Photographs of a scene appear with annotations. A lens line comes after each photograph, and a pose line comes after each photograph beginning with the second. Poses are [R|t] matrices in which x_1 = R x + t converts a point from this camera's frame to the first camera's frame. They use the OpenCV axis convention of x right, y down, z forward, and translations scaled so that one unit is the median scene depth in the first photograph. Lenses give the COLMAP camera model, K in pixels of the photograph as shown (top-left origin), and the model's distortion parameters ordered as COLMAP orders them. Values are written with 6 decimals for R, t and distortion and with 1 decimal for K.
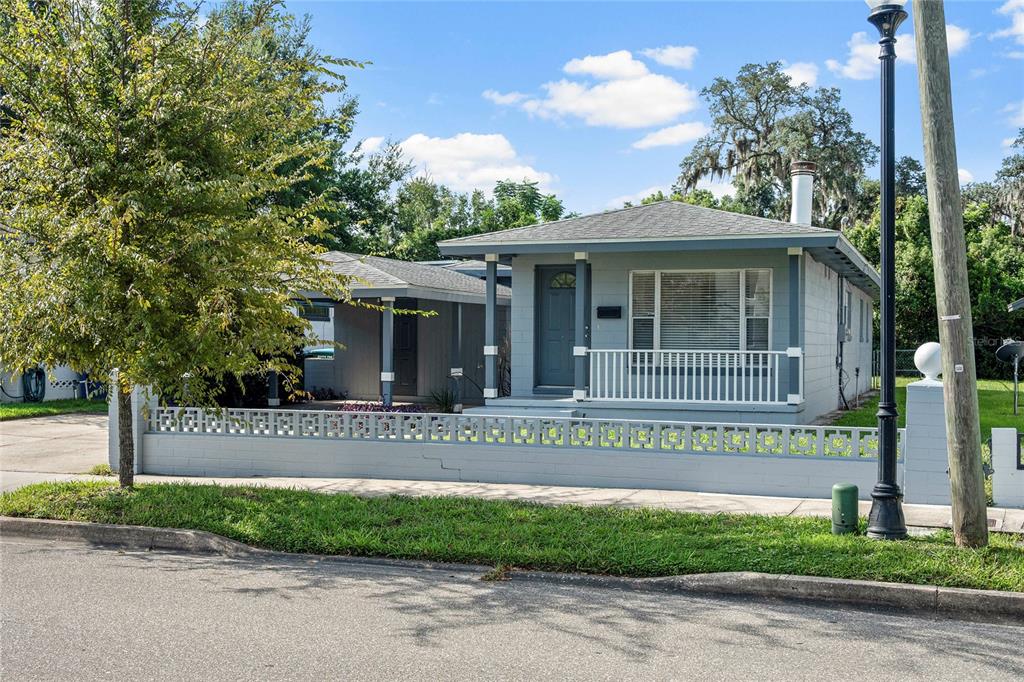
lens RADIAL K [[1130.5, 0, 508.3], [0, 1130.5, 347.3], [0, 0, 1]] dist [-0.016122, 0.000000]
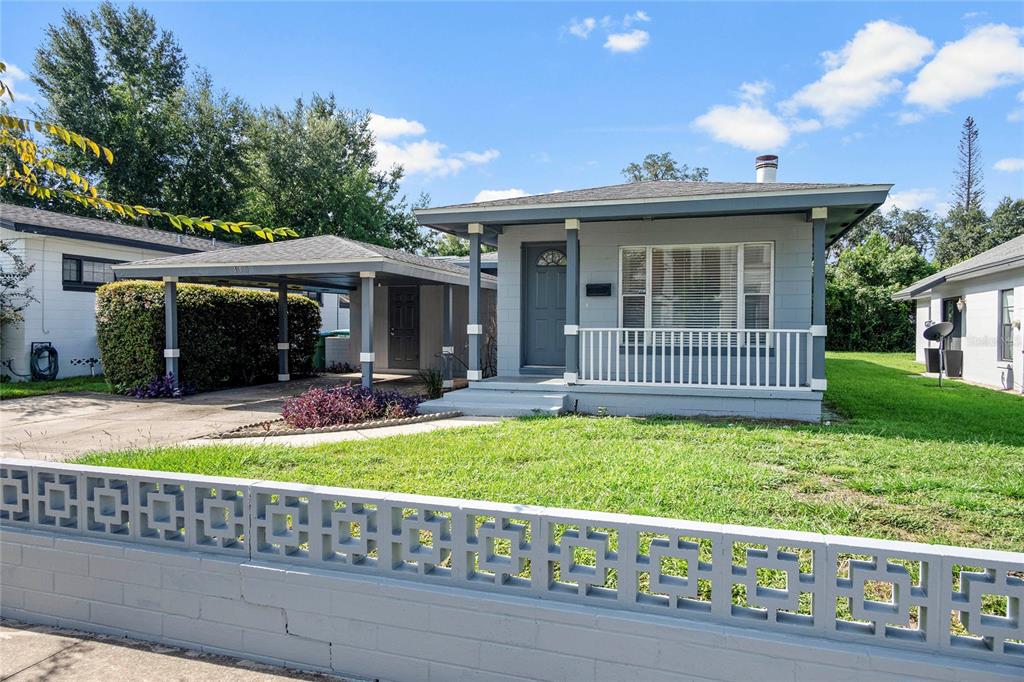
lens RADIAL K [[673.1, 0, 511.7], [0, 673.1, 342.2], [0, 0, 1]] dist [-0.000387, 0.007137]
pose [[0.999911, -0.000954, 0.013328, 0.007554], [0.000706, 0.999827, 0.018577, 0.002912], [-0.013343, -0.018566, 0.999739, 0.427992]]
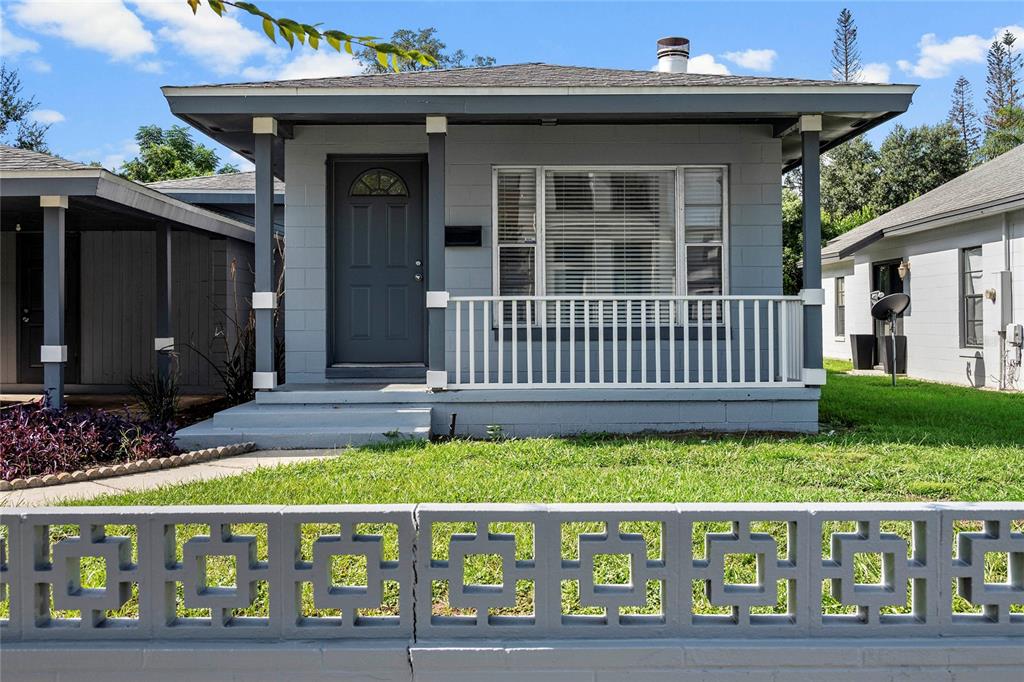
lens RADIAL K [[1130.5, 0, 524.2], [0, 1130.5, 314.9], [0, 0, 1]] dist [-0.016122, 0.000000]
pose [[0.945610, -0.009455, 0.325164, -0.071140], [0.010743, 0.999940, -0.002167, 0.011628], [-0.325124, 0.005543, 0.945655, 0.437062]]
